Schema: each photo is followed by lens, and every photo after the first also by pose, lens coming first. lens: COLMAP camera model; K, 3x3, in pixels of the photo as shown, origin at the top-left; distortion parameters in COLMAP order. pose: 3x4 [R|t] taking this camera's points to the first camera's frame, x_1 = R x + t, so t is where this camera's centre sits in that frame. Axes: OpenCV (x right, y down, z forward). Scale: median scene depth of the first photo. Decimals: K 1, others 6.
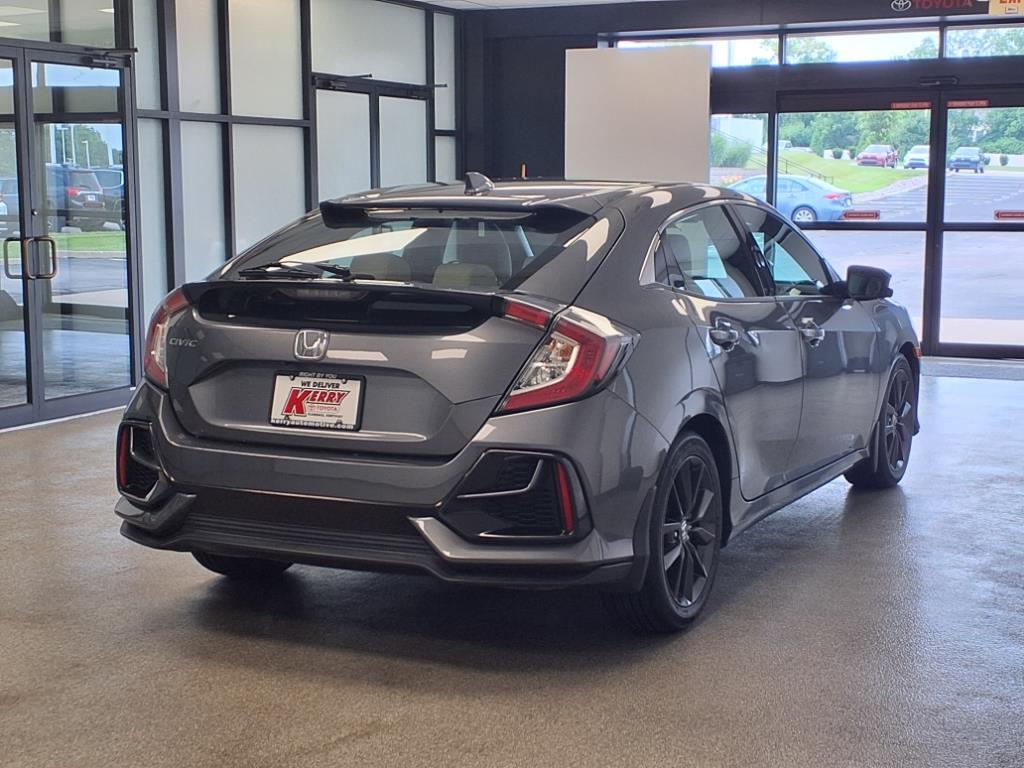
lens RADIAL K [[1781.5, 0, 534.6], [0, 1781.5, 384.1], [0, 0, 1]] dist [0.269292, -0.124098]
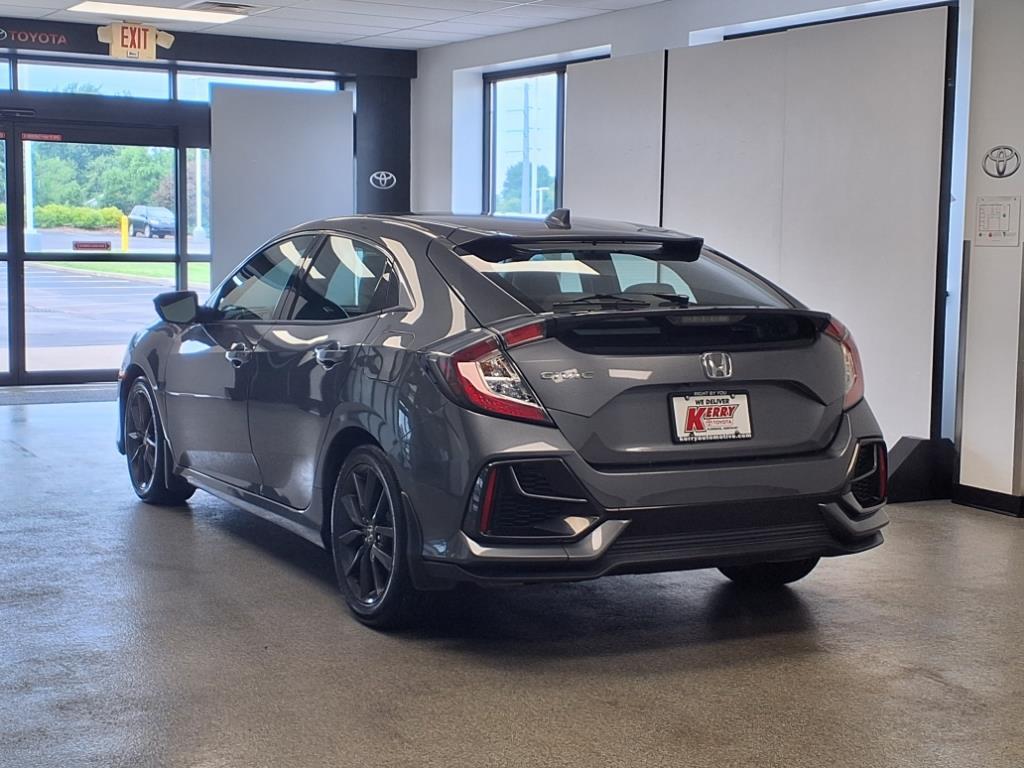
lens RADIAL K [[1781.5, 0, 534.6], [0, 1781.5, 384.1], [0, 0, 1]] dist [0.269292, -0.124098]
pose [[0.619197, -0.075645, 0.781583, -1.045510], [0.087785, 0.995778, 0.026830, -0.049471], [-0.780313, 0.051999, 0.623224, 0.396239]]
